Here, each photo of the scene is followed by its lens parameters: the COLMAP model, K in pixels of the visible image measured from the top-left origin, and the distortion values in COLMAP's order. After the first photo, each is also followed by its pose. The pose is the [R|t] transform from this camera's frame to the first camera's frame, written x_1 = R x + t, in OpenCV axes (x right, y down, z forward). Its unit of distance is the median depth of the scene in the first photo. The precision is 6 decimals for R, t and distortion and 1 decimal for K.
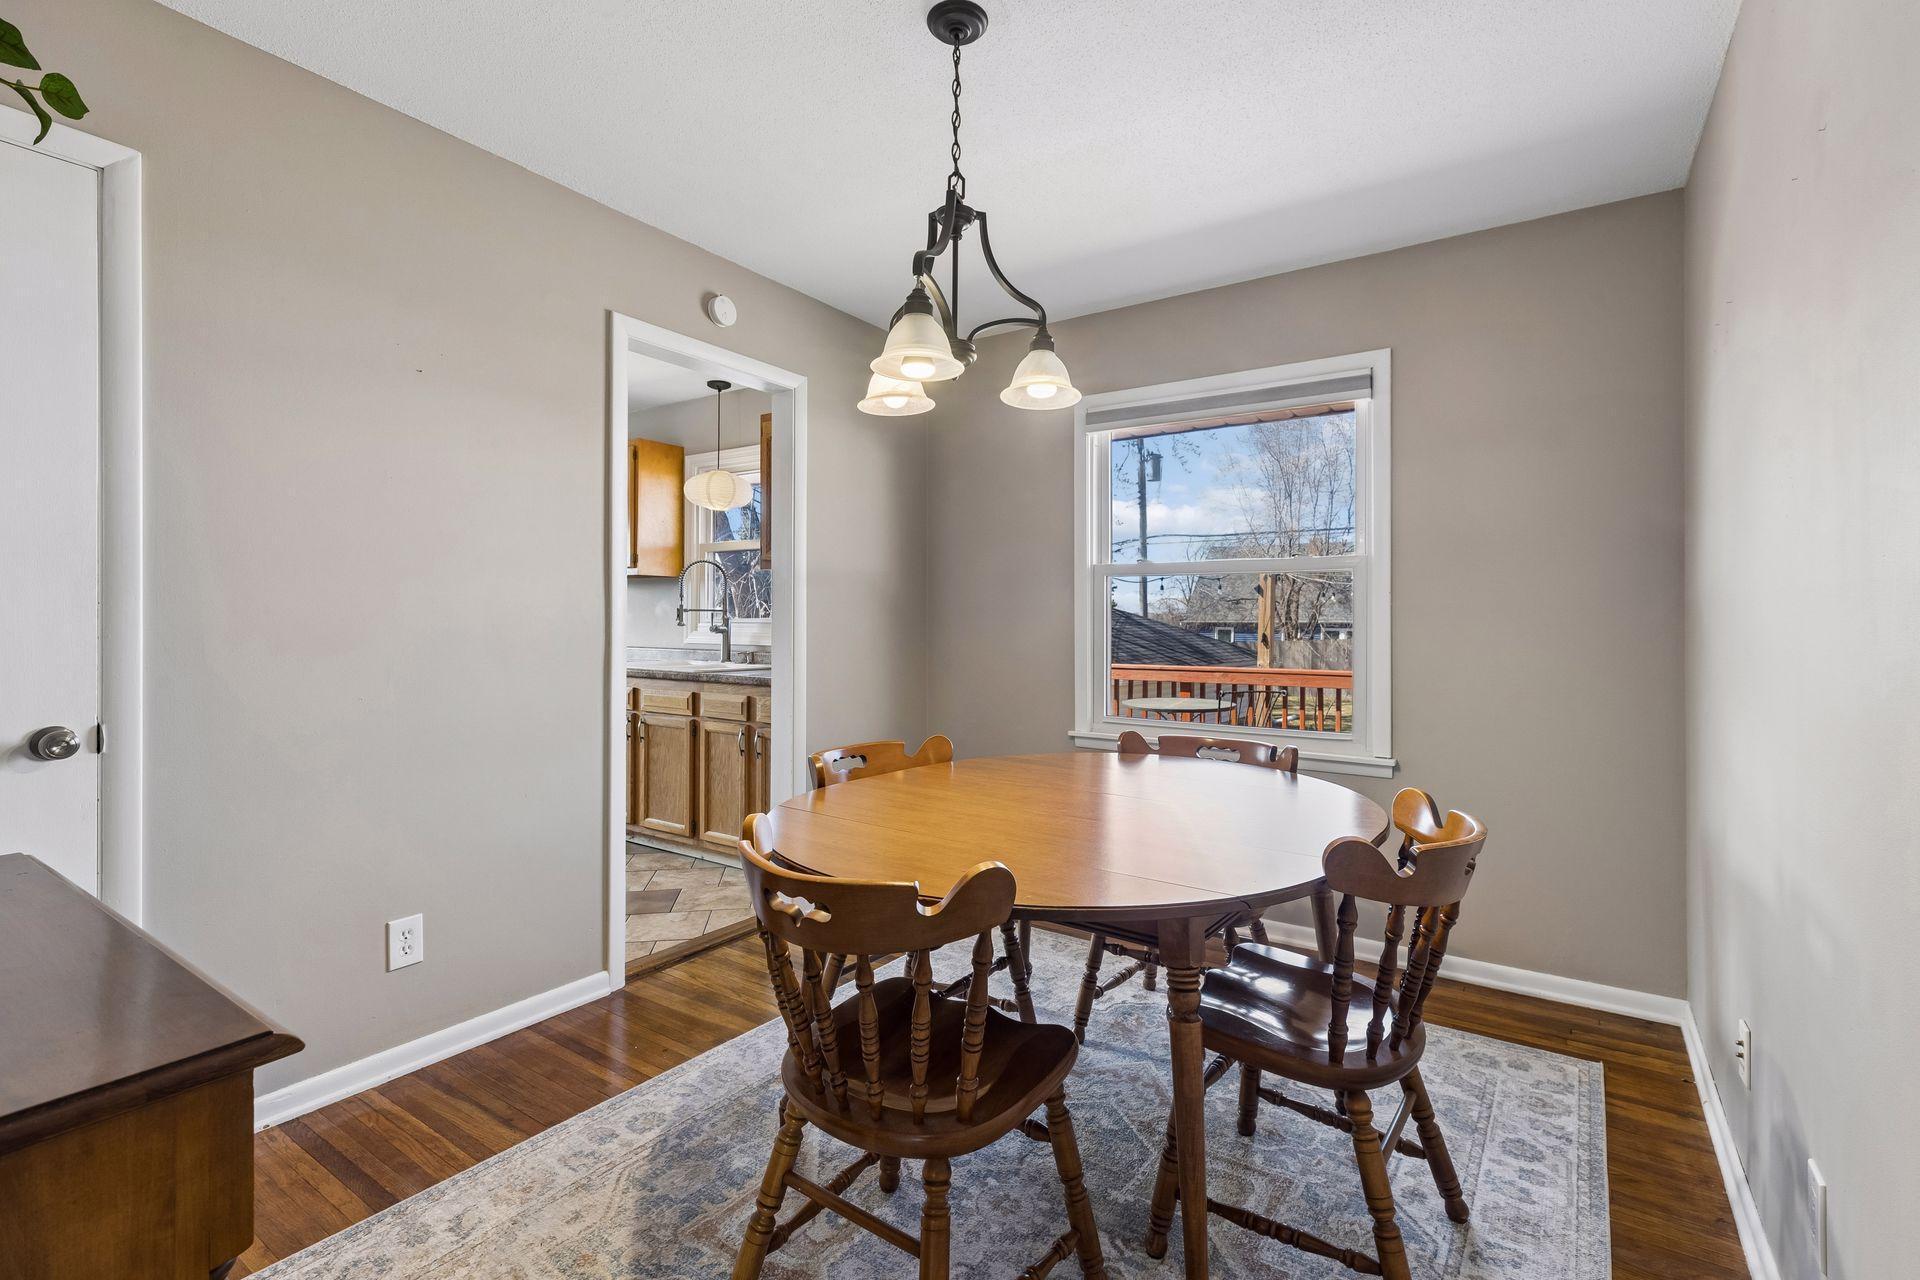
lens RADIAL K [[868.2, 0, 967.2], [0, 868.2, 632.4], [0, 0, 1]] dist [0.004082, 0.000414]
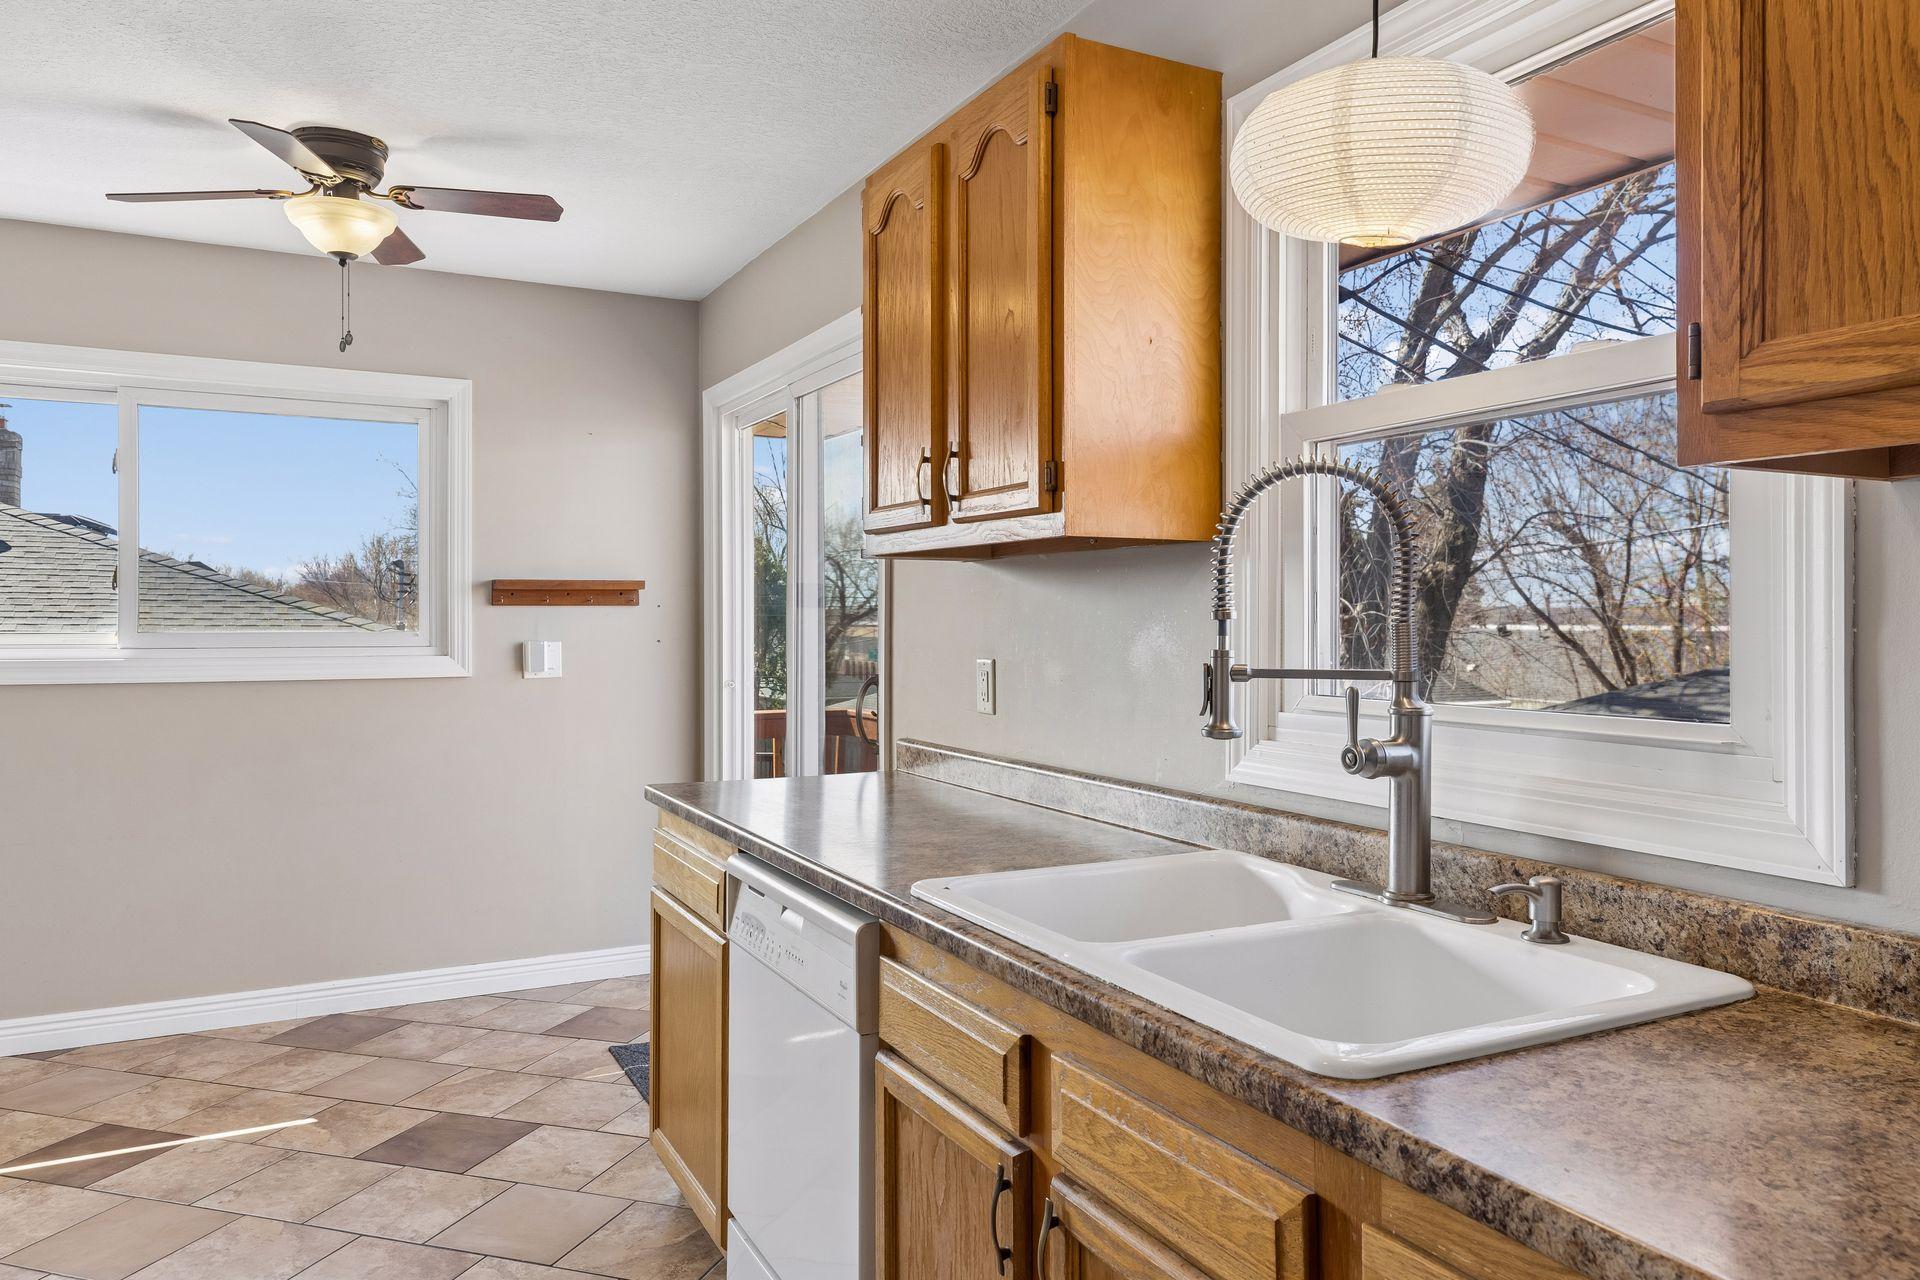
lens RADIAL K [[1245.8, 0, 961.8], [0, 1245.8, 632.7], [0, 0, 1]] dist [0.002545, 0.002731]
pose [[0.880591, 0.000890, -0.473877, -0.225059], [0.002290, 0.999979, 0.006133, -0.038966], [0.473872, -0.006486, 0.880570, 0.650075]]
